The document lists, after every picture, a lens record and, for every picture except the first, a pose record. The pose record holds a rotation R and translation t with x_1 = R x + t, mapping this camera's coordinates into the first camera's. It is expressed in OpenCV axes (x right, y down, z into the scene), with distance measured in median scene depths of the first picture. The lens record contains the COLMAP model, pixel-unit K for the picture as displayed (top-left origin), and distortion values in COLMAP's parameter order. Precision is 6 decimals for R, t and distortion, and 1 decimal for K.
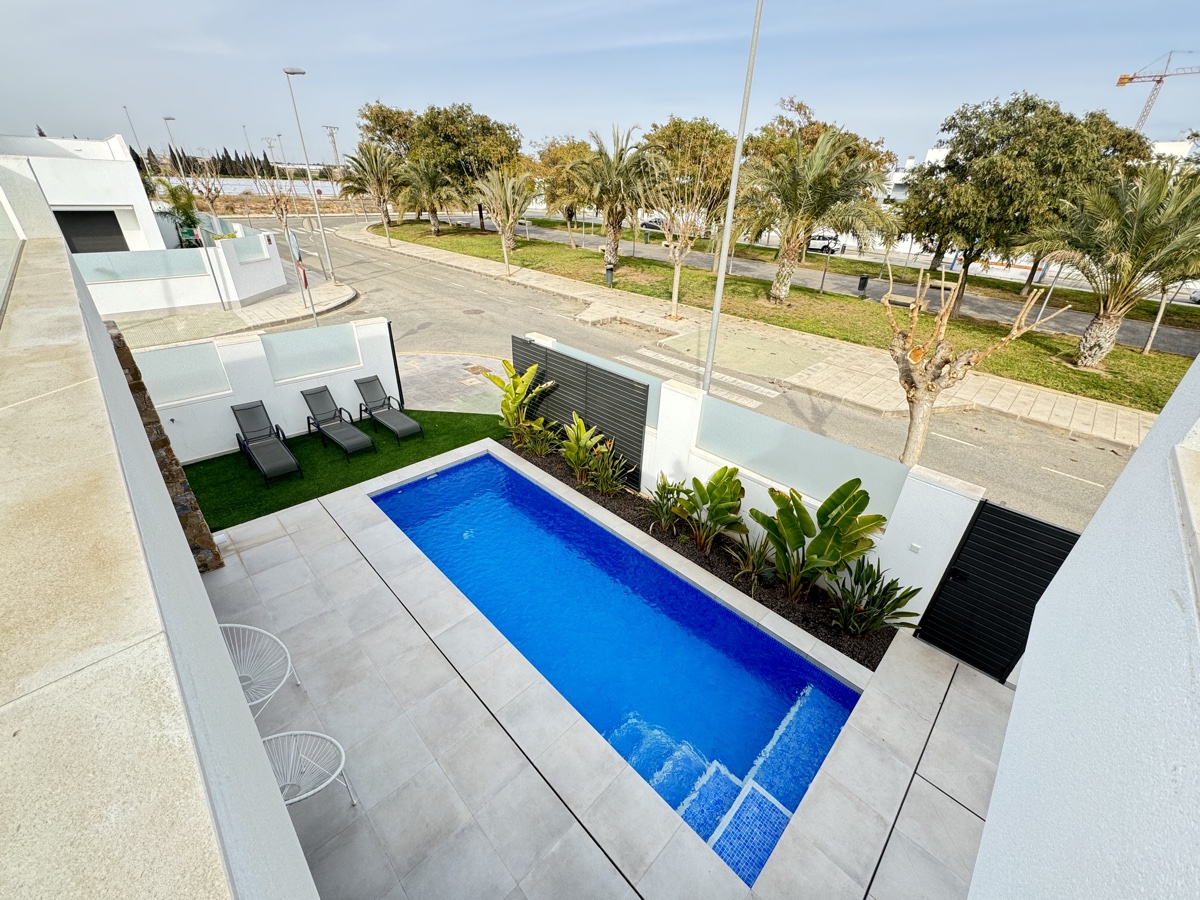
lens RADIAL K [[476.1, 0, 598.1], [0, 476.1, 448.7], [0, 0, 1]] dist [-0.001990, -0.000111]
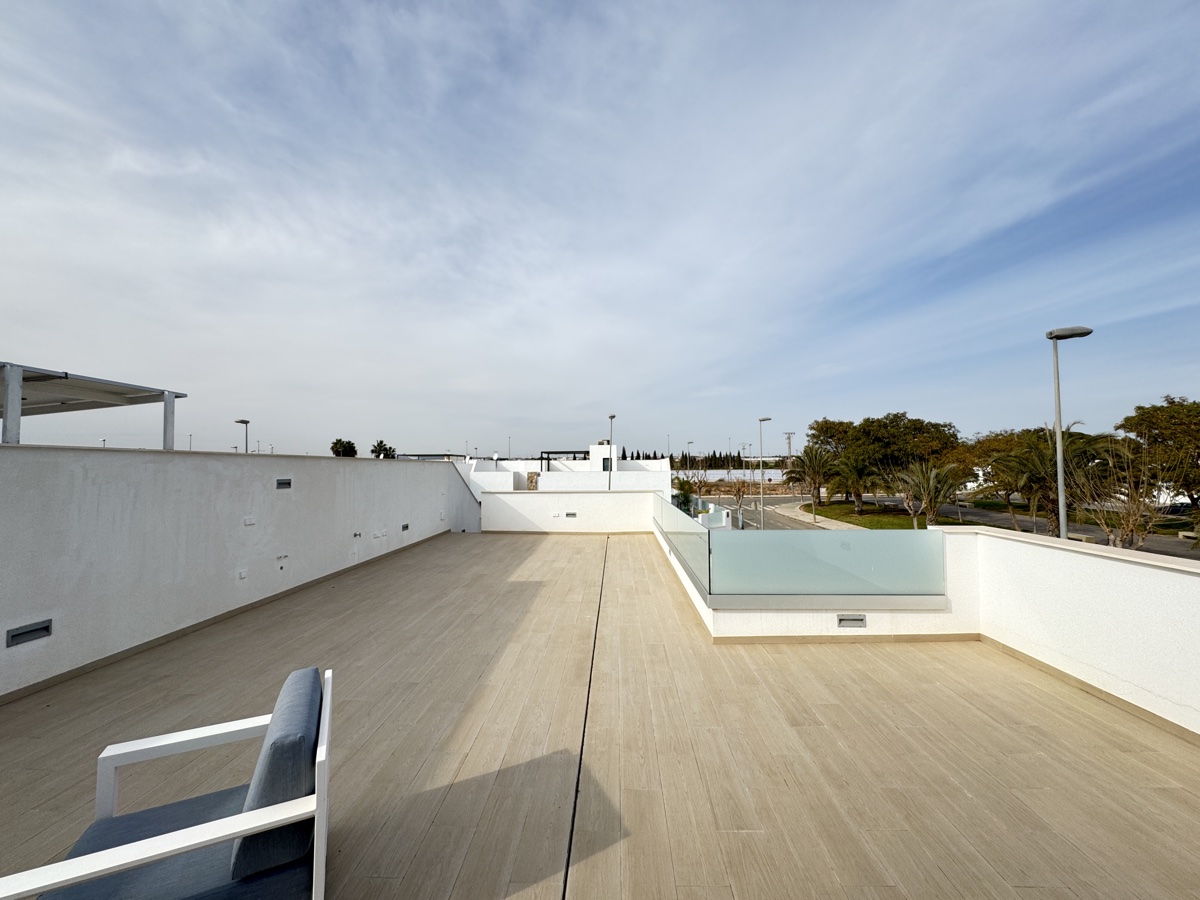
lens RADIAL K [[476.1, 0, 594.2], [0, 476.1, 446.8], [0, 0, 1]] dist [-0.001990, -0.000111]
pose [[0.670115, -0.070053, -0.738944, 0.135063], [-0.328848, 0.864482, -0.380171, 0.077299], [0.665436, 0.497759, 0.556266, -0.198382]]
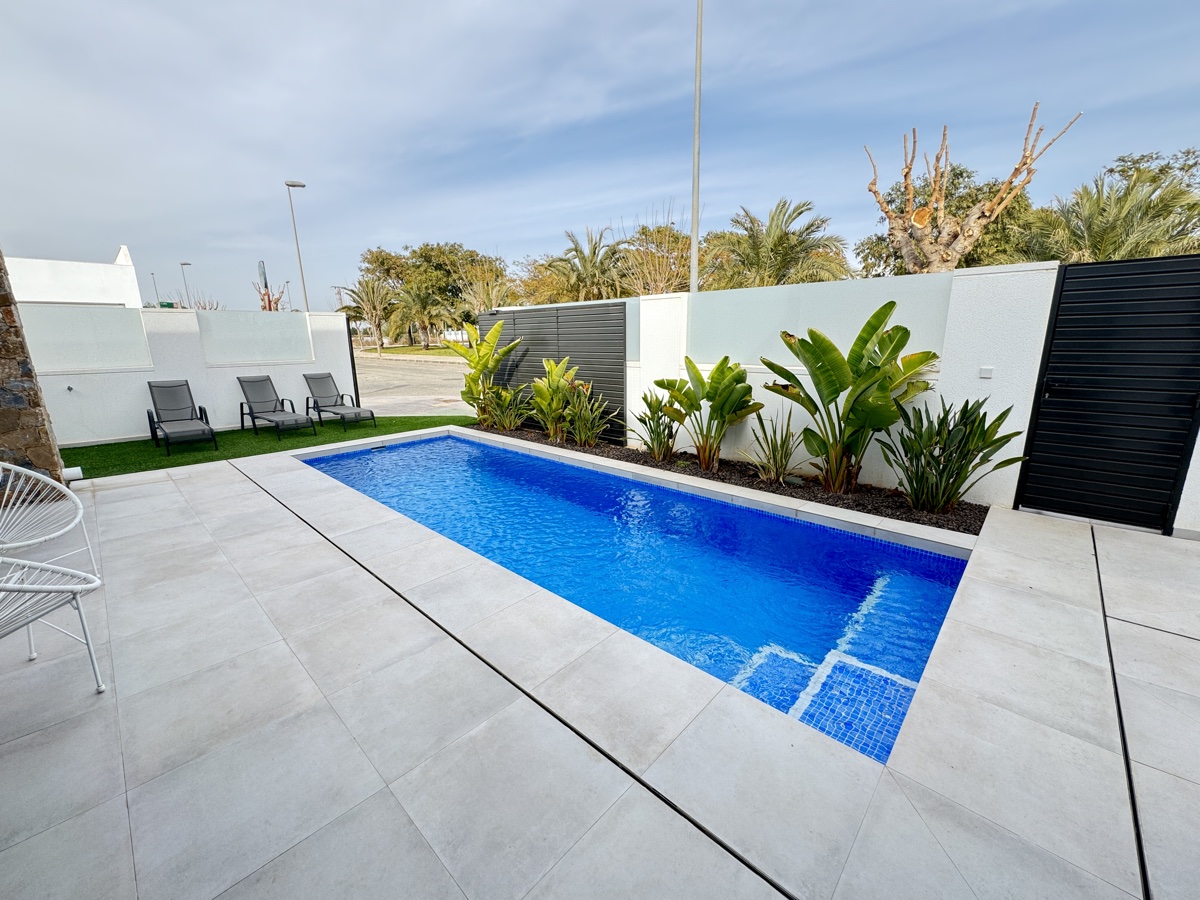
lens RADIAL K [[476.1, 0, 599.0], [0, 476.1, 452.2], [0, 0, 1]] dist [-0.001990, -0.000111]
pose [[0.998224, -0.054869, 0.023190, 0.006985], [0.059055, 0.962570, -0.264522, 0.116596], [-0.007808, 0.265422, 0.964101, 0.073485]]
